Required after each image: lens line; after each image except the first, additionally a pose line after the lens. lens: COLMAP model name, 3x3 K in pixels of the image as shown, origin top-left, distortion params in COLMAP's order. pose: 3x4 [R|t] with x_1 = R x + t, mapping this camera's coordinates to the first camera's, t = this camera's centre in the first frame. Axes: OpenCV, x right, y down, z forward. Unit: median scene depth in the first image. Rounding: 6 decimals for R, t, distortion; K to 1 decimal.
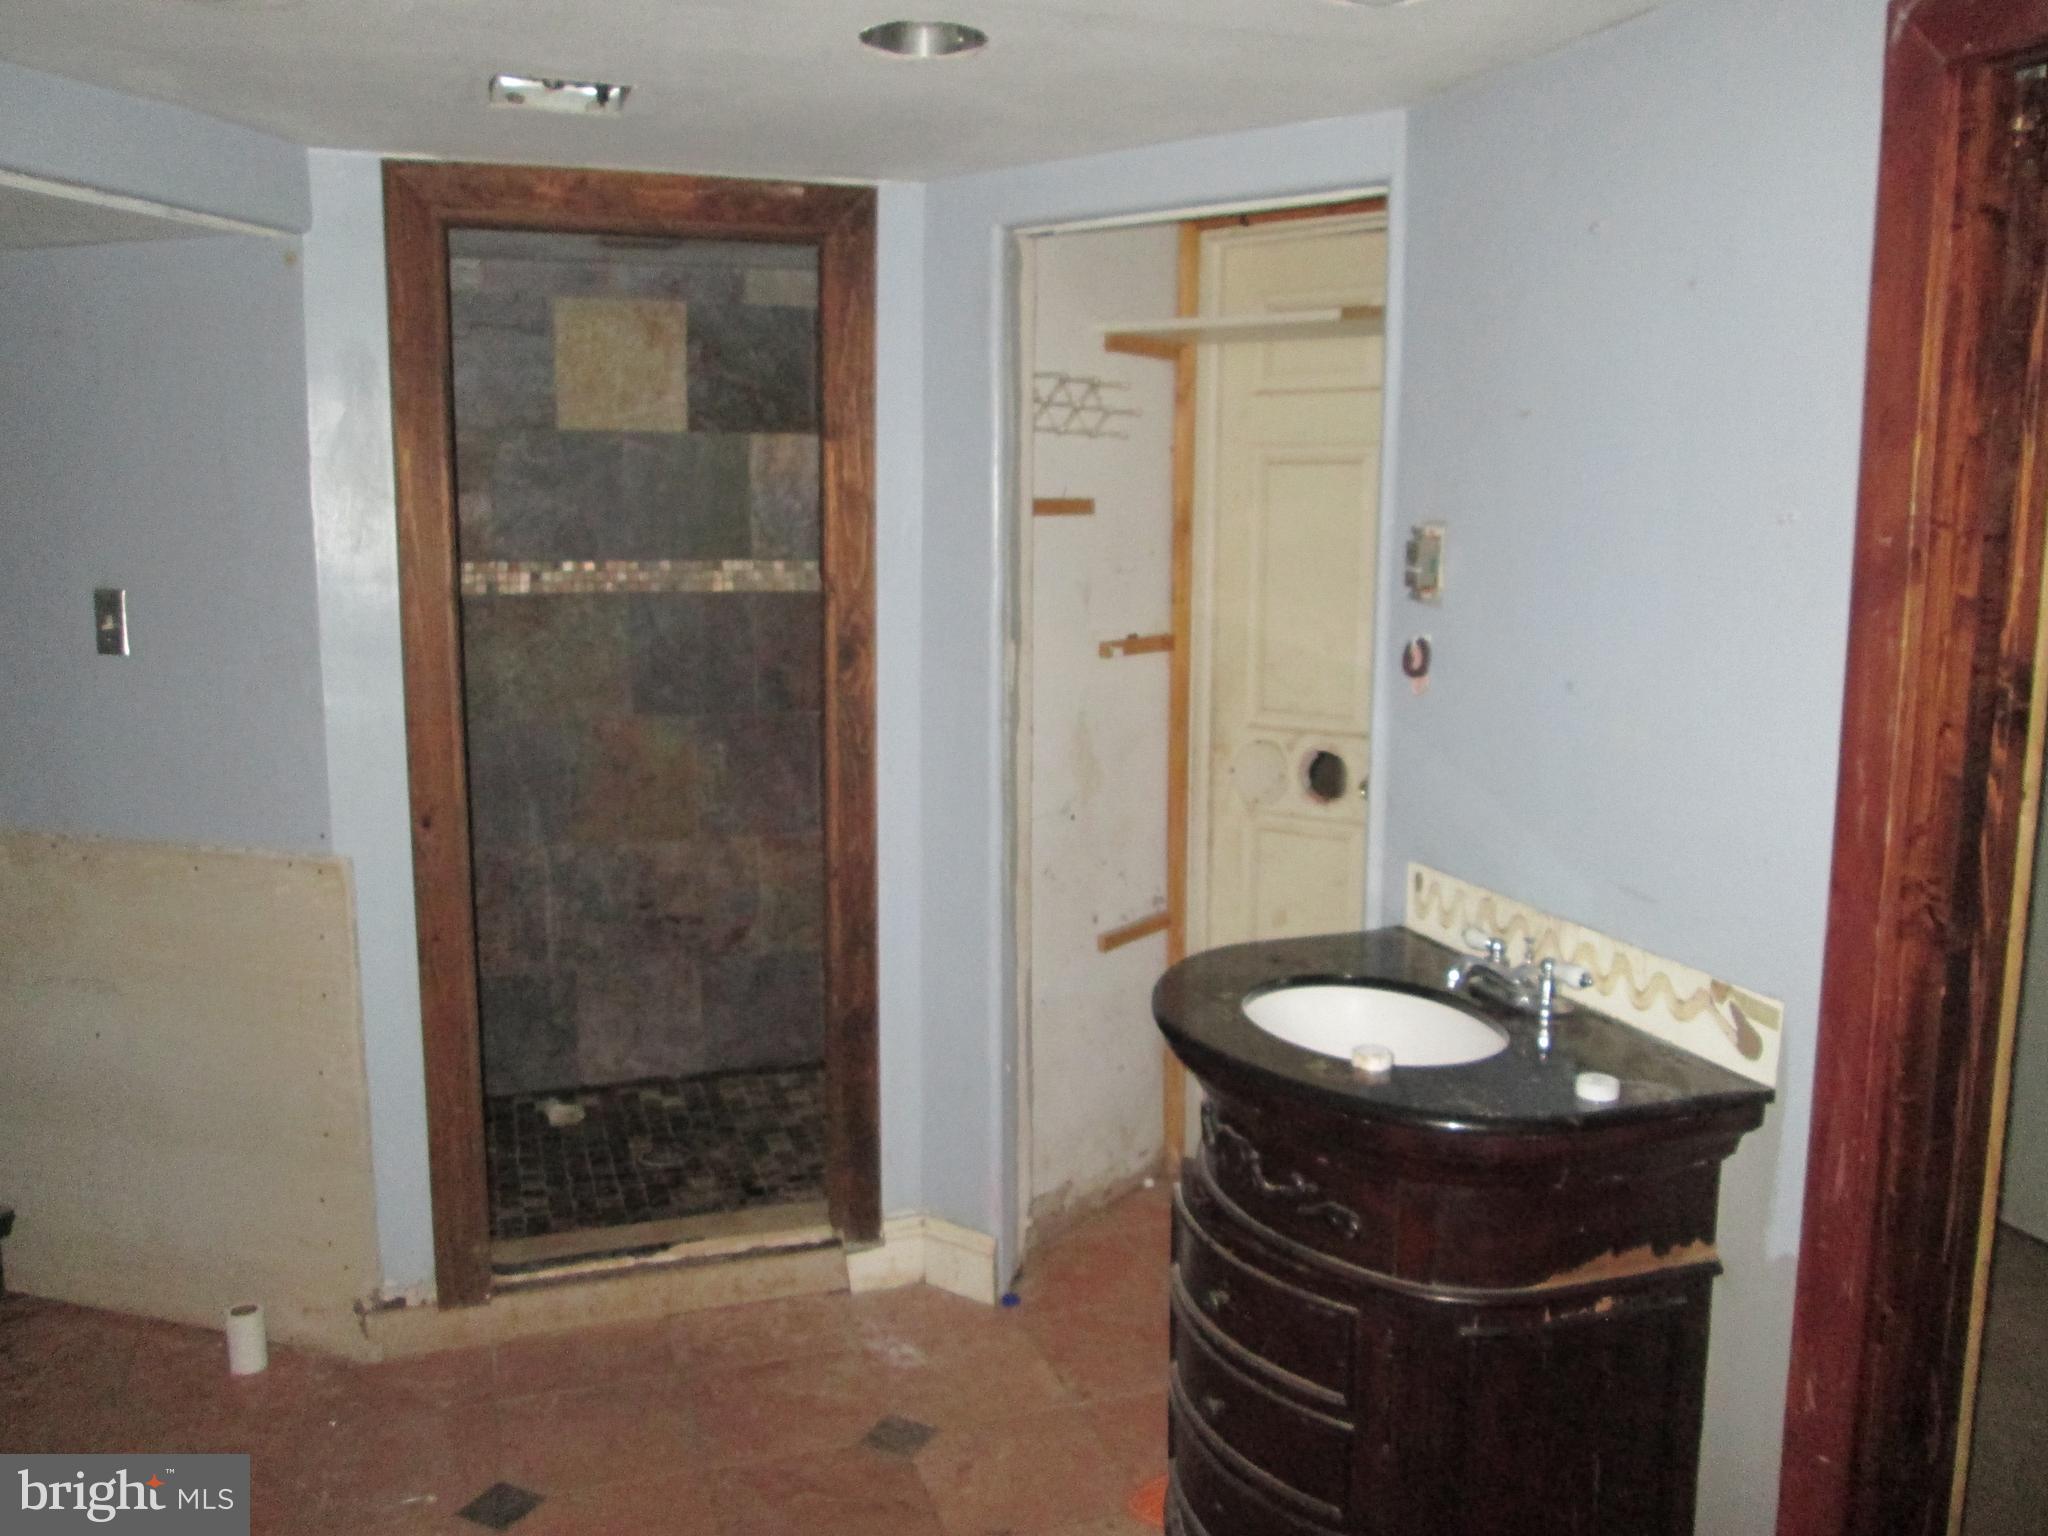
lens RADIAL K [[1736.3, 0, 1024.0], [0, 1736.3, 768.0], [0, 0, 1]] dist [-0.005908, 0.000123]
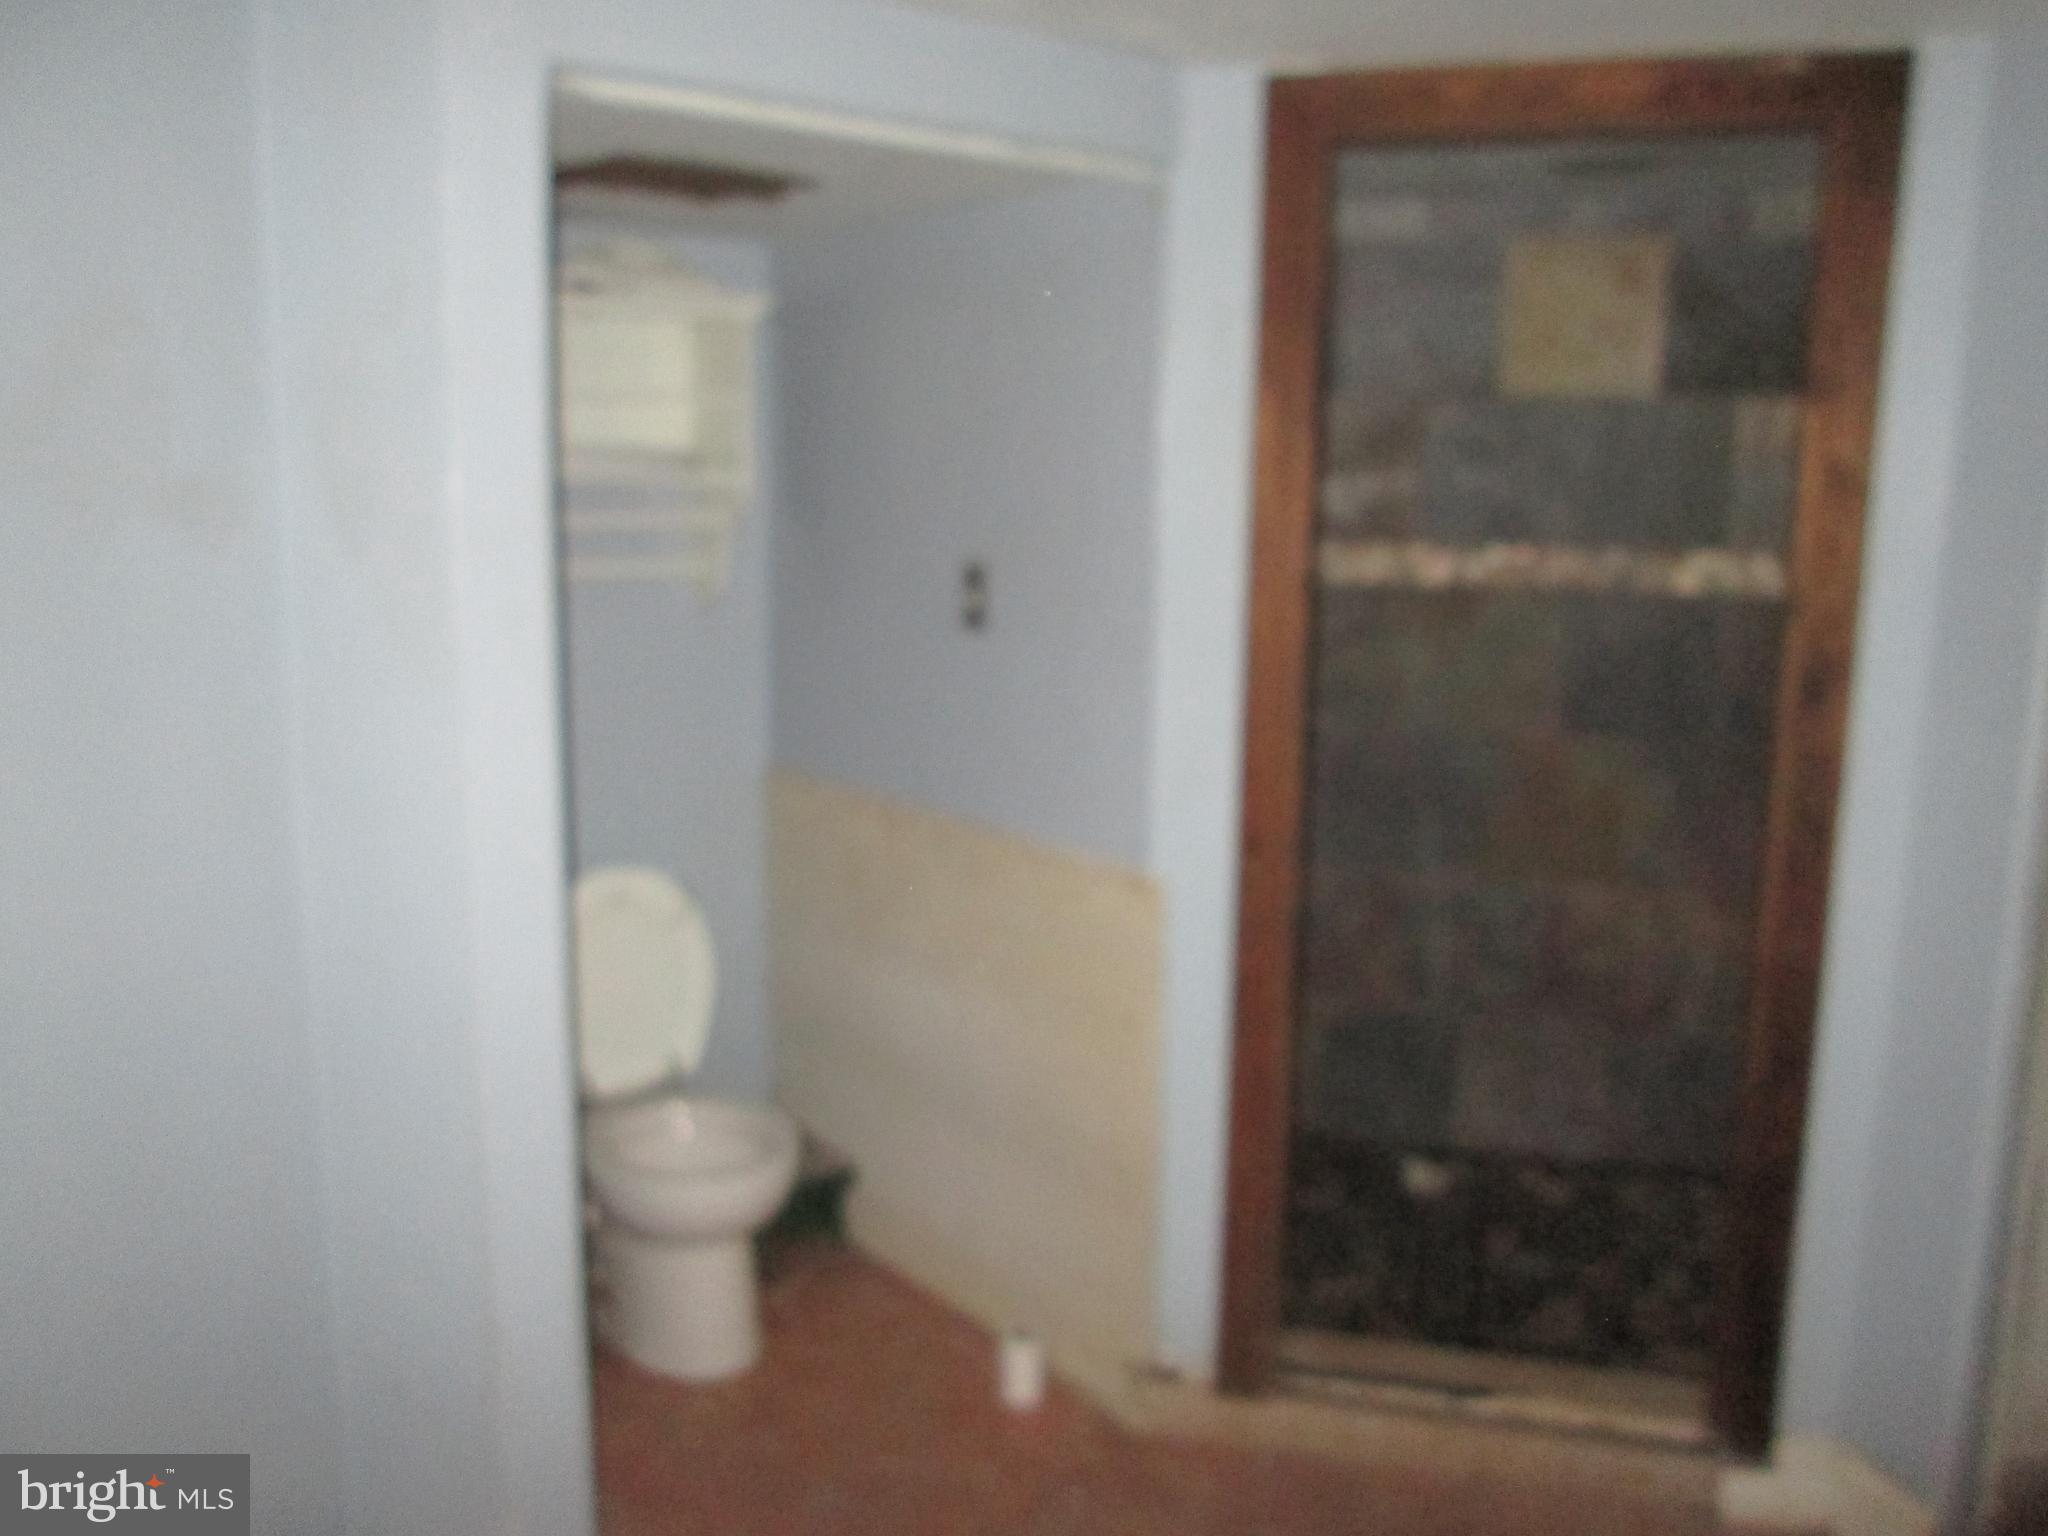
lens RADIAL K [[1736.3, 0, 1024.0], [0, 1736.3, 768.0], [0, 0, 1]] dist [-0.005908, 0.000123]
pose [[0.832455, 0.102785, -0.544475, 0.023081], [-0.095824, 0.994544, 0.041241, -0.025781], [0.545743, 0.017843, 0.837763, 0.165386]]
